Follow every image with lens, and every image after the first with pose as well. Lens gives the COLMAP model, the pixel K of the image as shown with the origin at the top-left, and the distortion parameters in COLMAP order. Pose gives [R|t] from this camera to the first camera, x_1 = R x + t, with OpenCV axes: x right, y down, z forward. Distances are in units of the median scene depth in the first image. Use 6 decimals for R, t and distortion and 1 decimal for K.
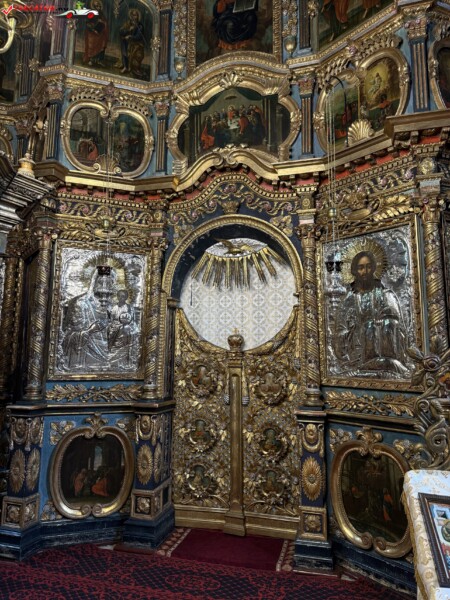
lens RADIAL K [[428.1, 0, 219.5], [0, 428.1, 303.8], [0, 0, 1]] dist [0.025625, -0.032457]
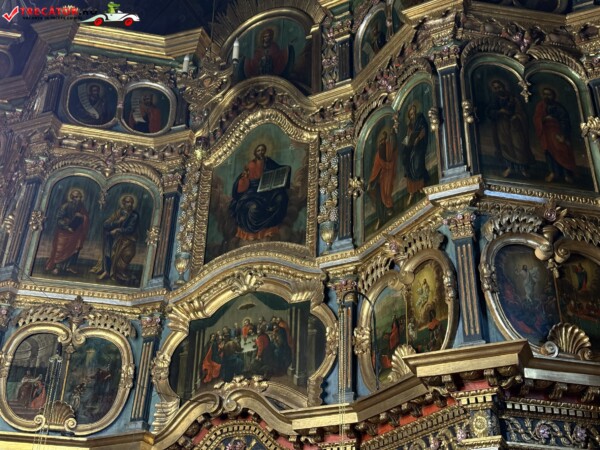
lens RADIAL K [[822.9, 0, 300.4], [0, 822.9, 230.5], [0, 0, 1]] dist [0.083725, 0.000000]
pose [[0.990008, -0.062716, -0.126299, 0.295667], [0.004931, 0.910505, -0.413469, -0.051217], [0.140927, 0.408715, 0.901716, -0.225372]]
